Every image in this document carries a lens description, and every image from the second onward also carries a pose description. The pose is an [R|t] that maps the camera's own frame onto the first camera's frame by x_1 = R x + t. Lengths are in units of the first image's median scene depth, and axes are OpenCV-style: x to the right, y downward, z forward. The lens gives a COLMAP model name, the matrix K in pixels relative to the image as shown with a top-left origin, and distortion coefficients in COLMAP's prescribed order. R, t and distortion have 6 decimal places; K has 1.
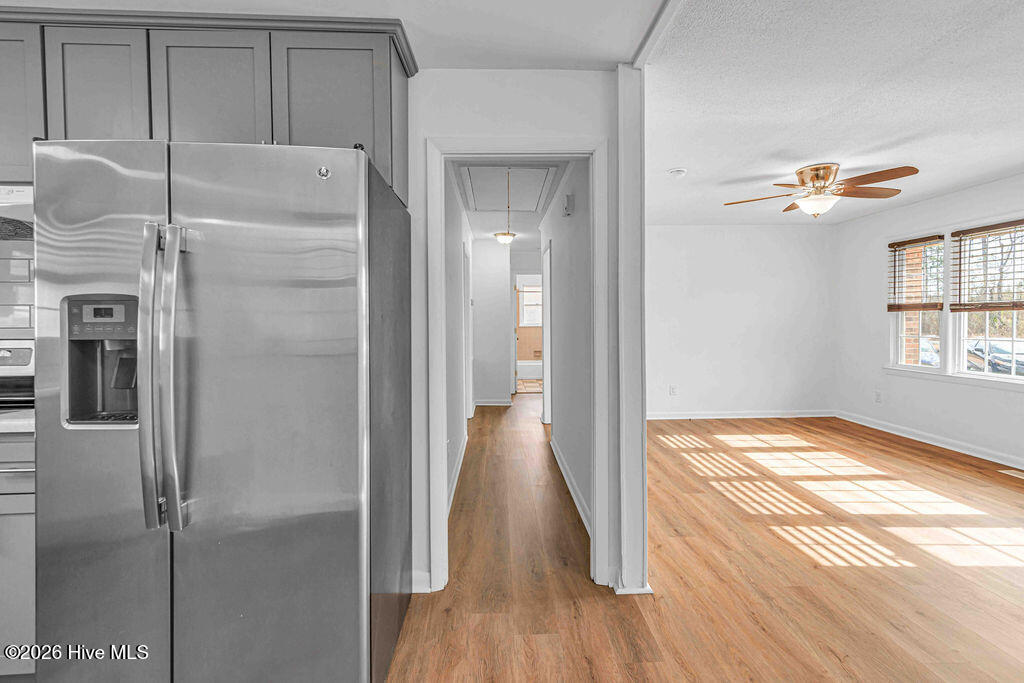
lens RADIAL K [[478.4, 0, 514.4], [0, 478.4, 345.9], [0, 0, 1]] dist [0.004923, 0.000151]
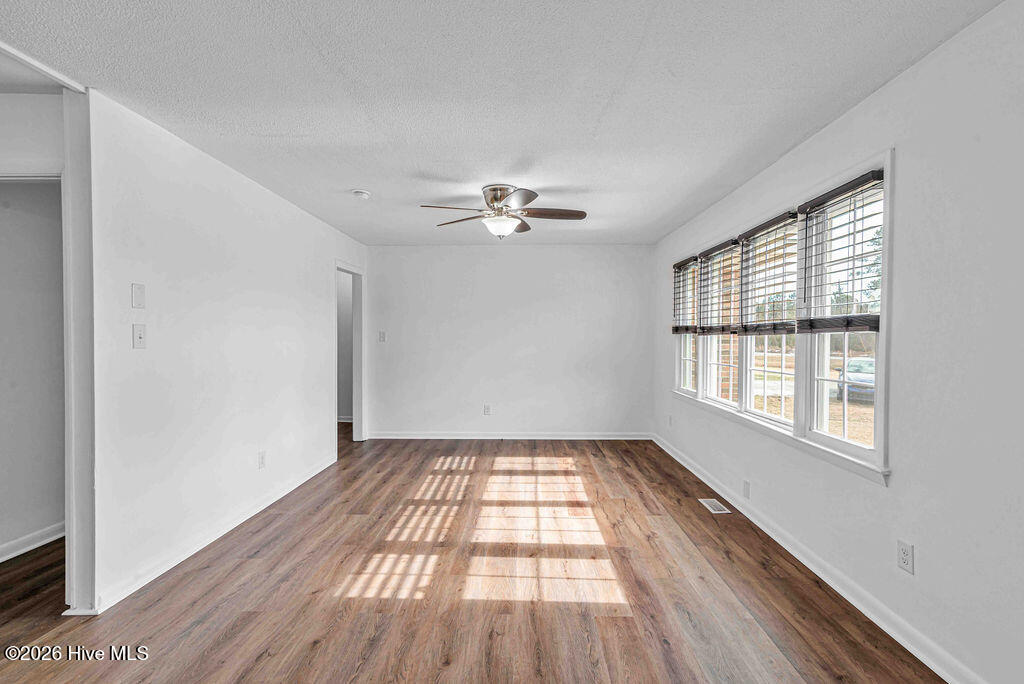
lens RADIAL K [[464.9, 0, 512.0], [0, 464.9, 342.0], [0, 0, 1]] dist [-0.000187, 0.000060]
pose [[0.997921, 0.011238, -0.063458, 0.792672], [-0.014215, 0.998810, -0.046659, -0.007576], [0.062858, 0.047464, 0.996893, 0.050622]]
